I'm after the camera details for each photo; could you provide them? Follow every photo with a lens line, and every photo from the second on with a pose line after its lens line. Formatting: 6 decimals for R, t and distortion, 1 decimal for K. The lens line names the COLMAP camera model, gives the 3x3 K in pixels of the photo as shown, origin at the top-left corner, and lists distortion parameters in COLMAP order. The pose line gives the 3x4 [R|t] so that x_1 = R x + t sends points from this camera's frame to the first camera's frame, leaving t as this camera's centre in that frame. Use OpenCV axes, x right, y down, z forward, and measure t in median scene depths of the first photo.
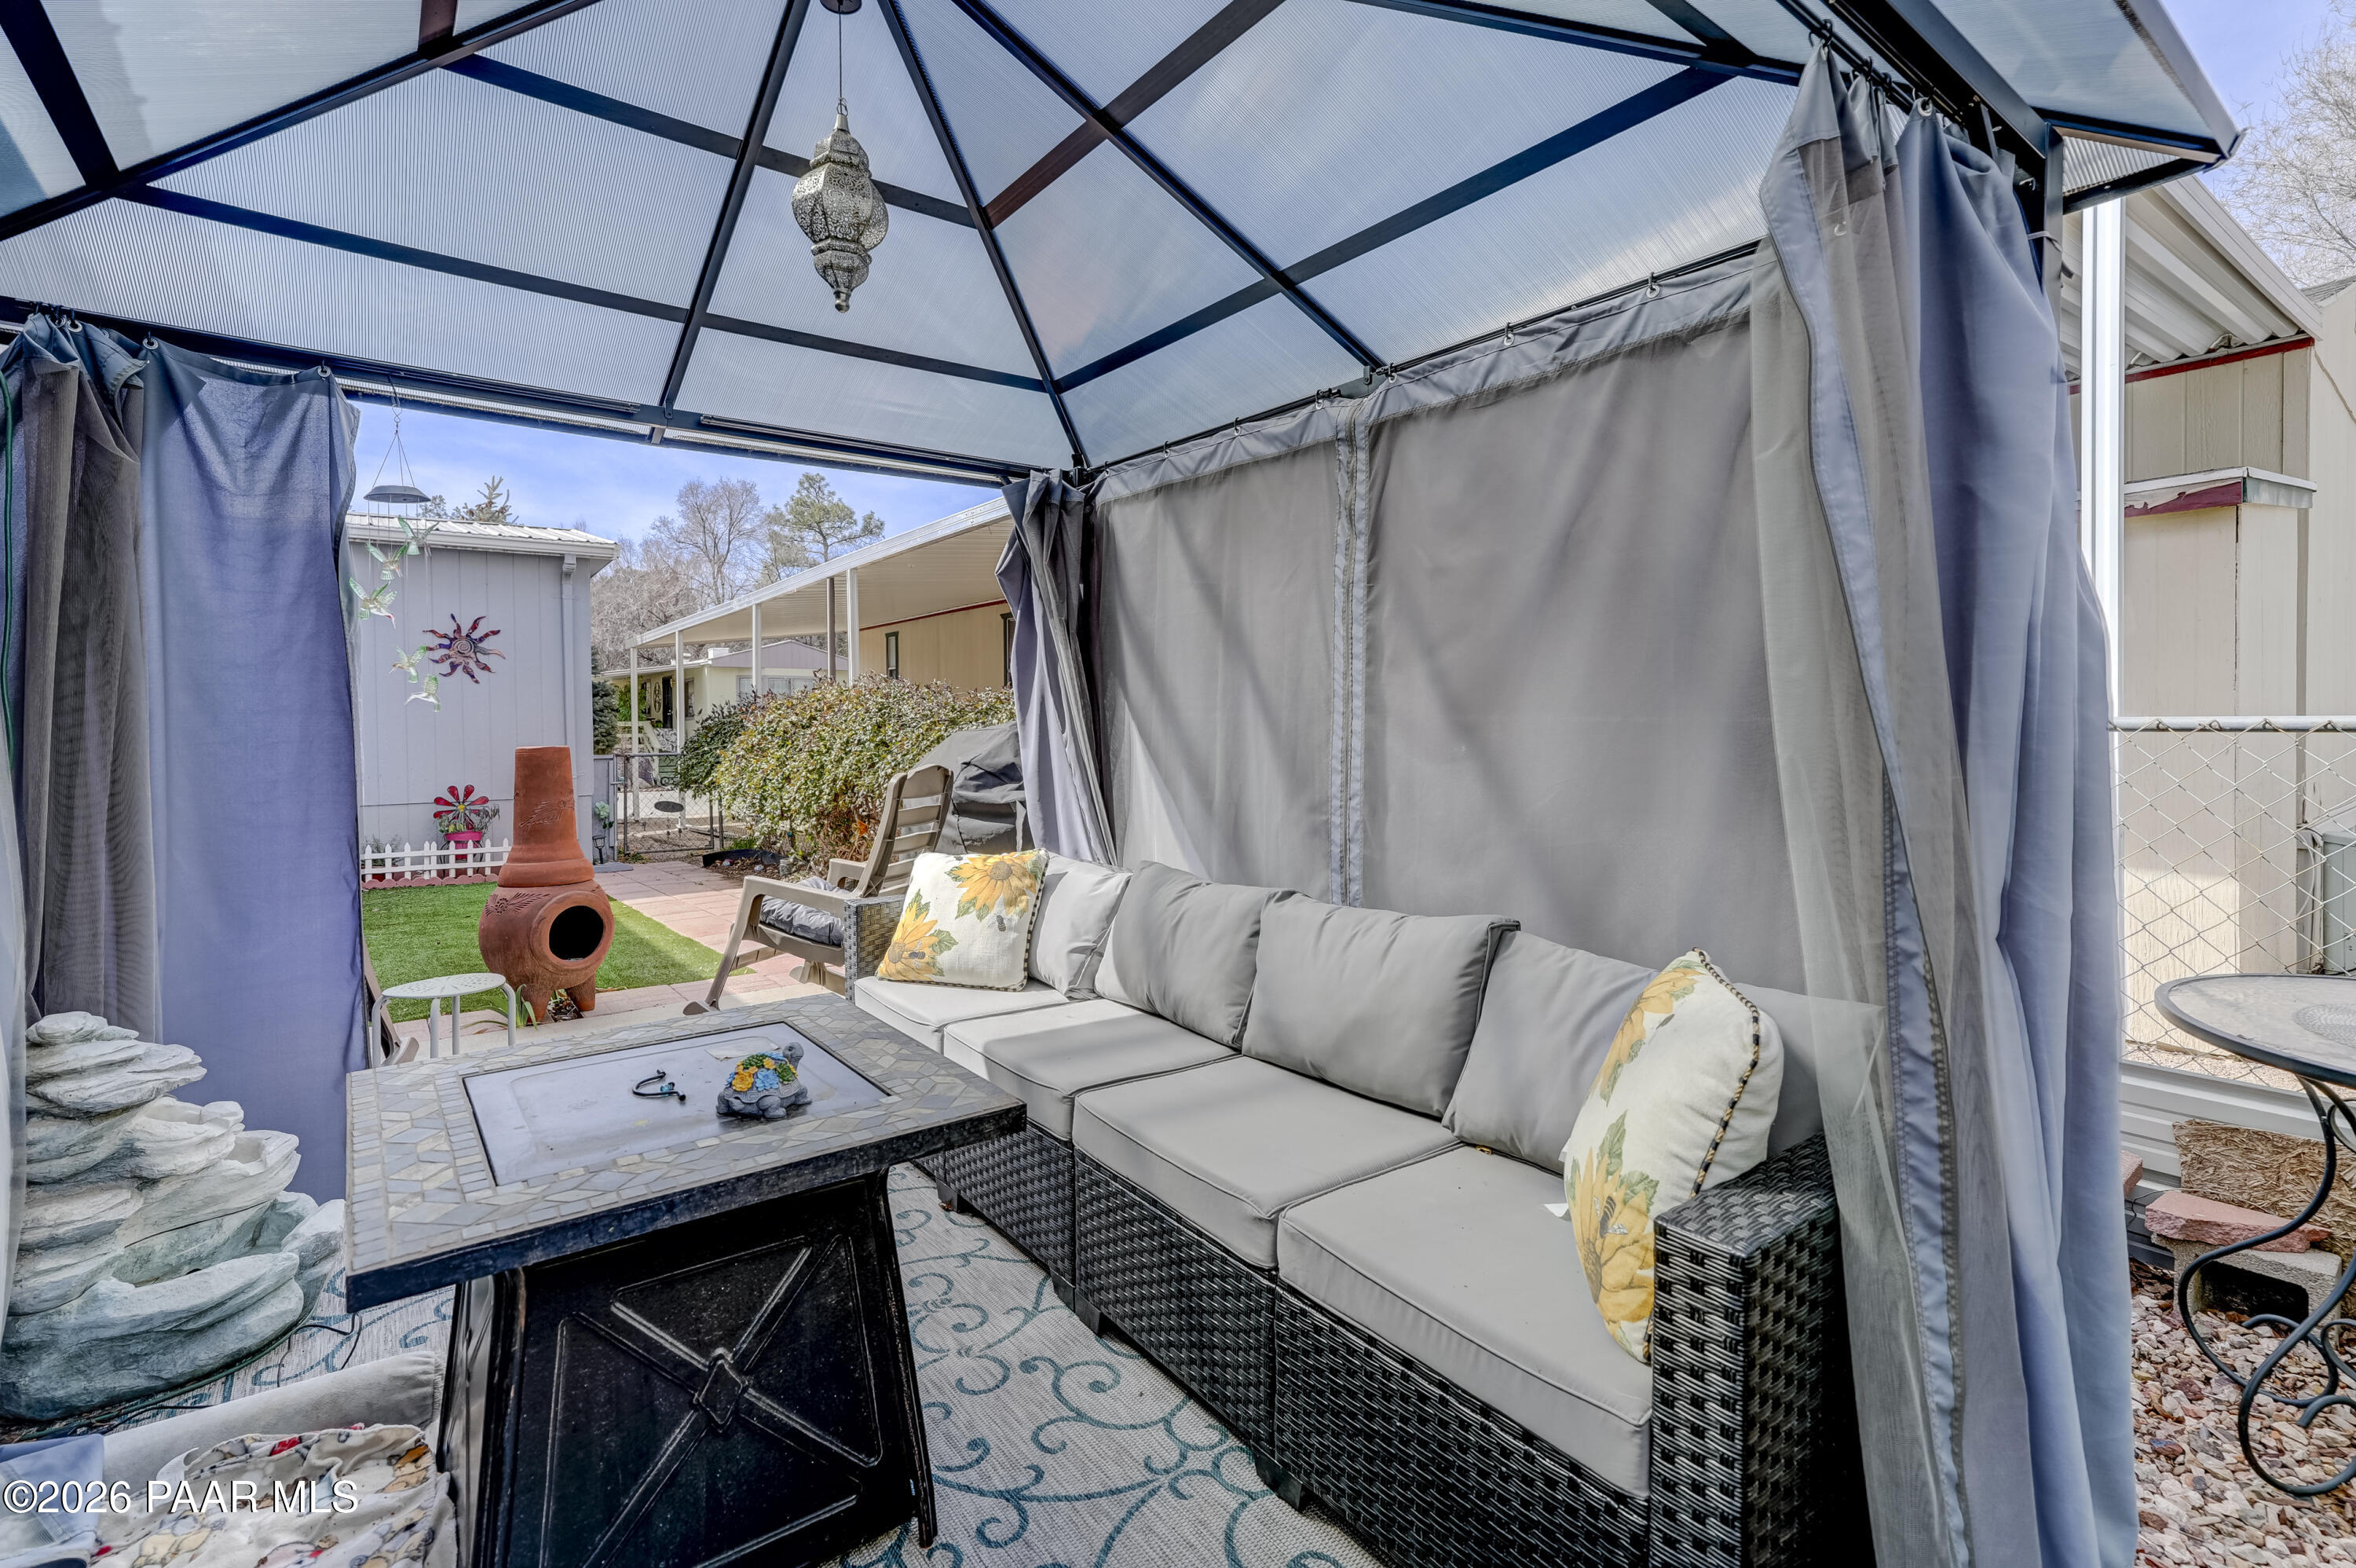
lens RADIAL K [[1086.5, 0, 1173.5], [0, 1086.5, 788.4], [0, 0, 1]] dist [-0.023863, 0.019015]
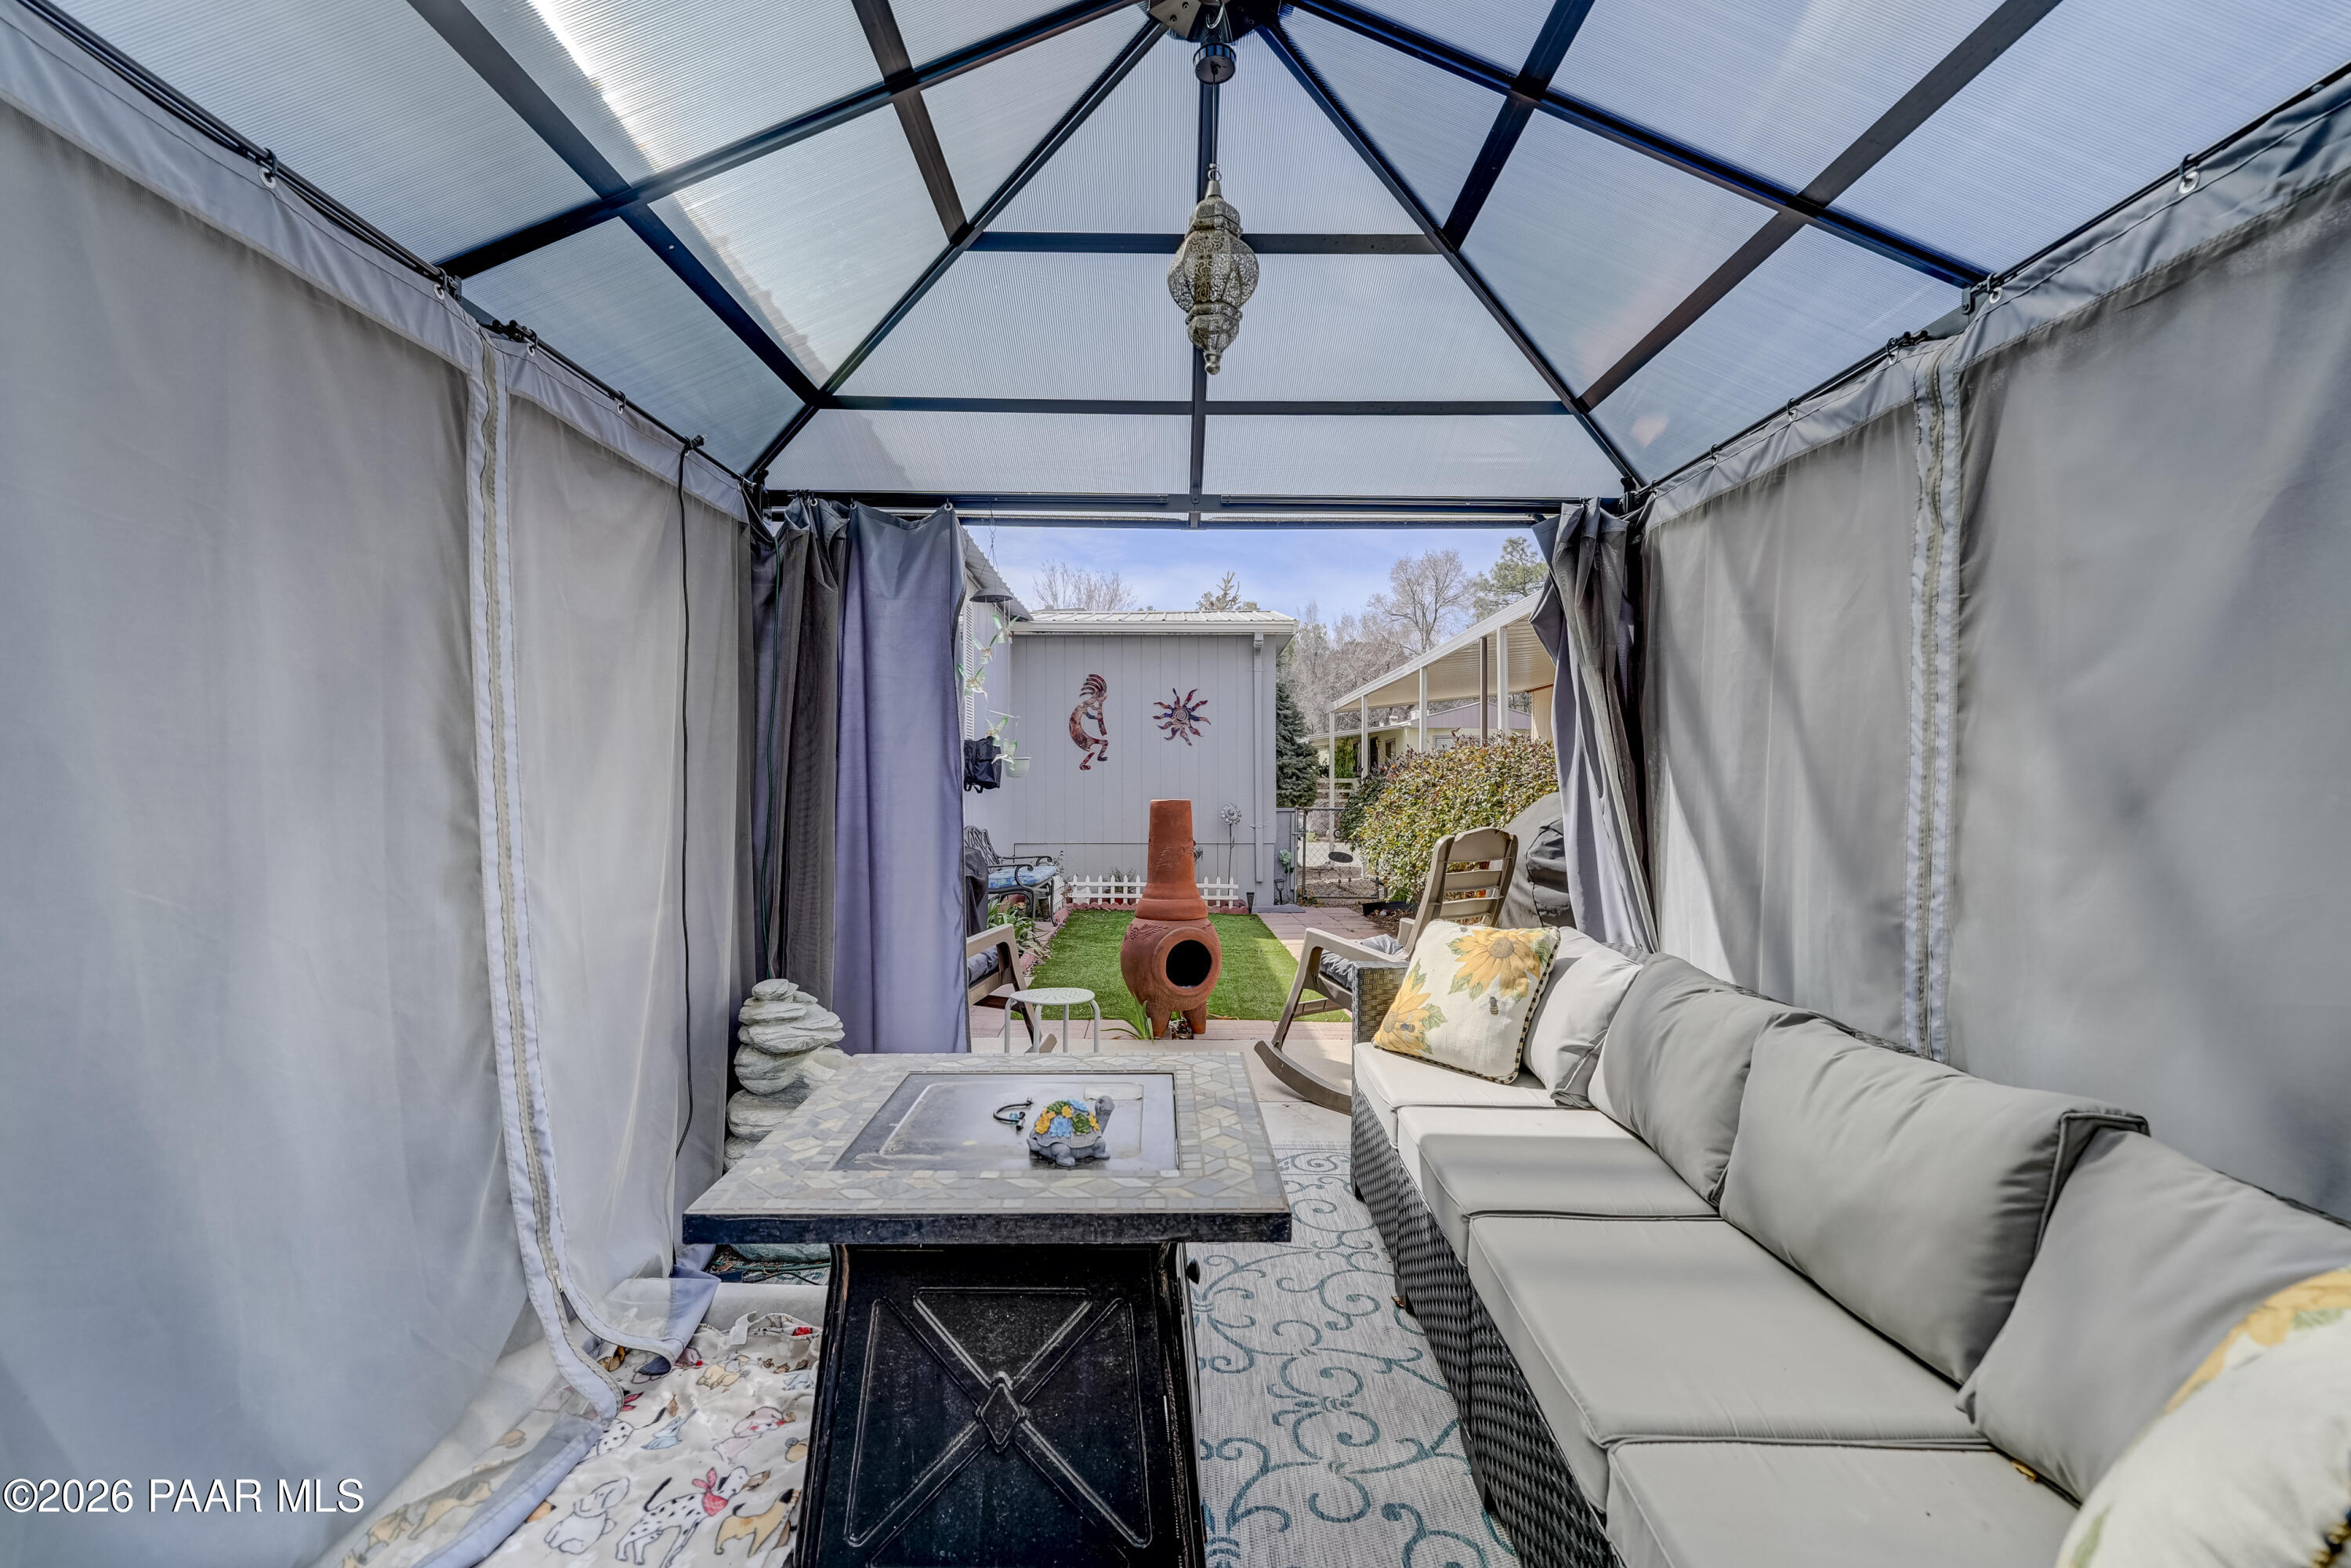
lens RADIAL K [[1072.9, 0, 1168.0], [0, 1072.9, 812.9], [0, 0, 1]] dist [-0.017249, 0.012526]
pose [[0.796079, 0.027846, -0.604552, 0.192775], [-0.046504, 0.998802, -0.015232, -0.012217], [0.603404, 0.040240, 0.796420, 0.141626]]
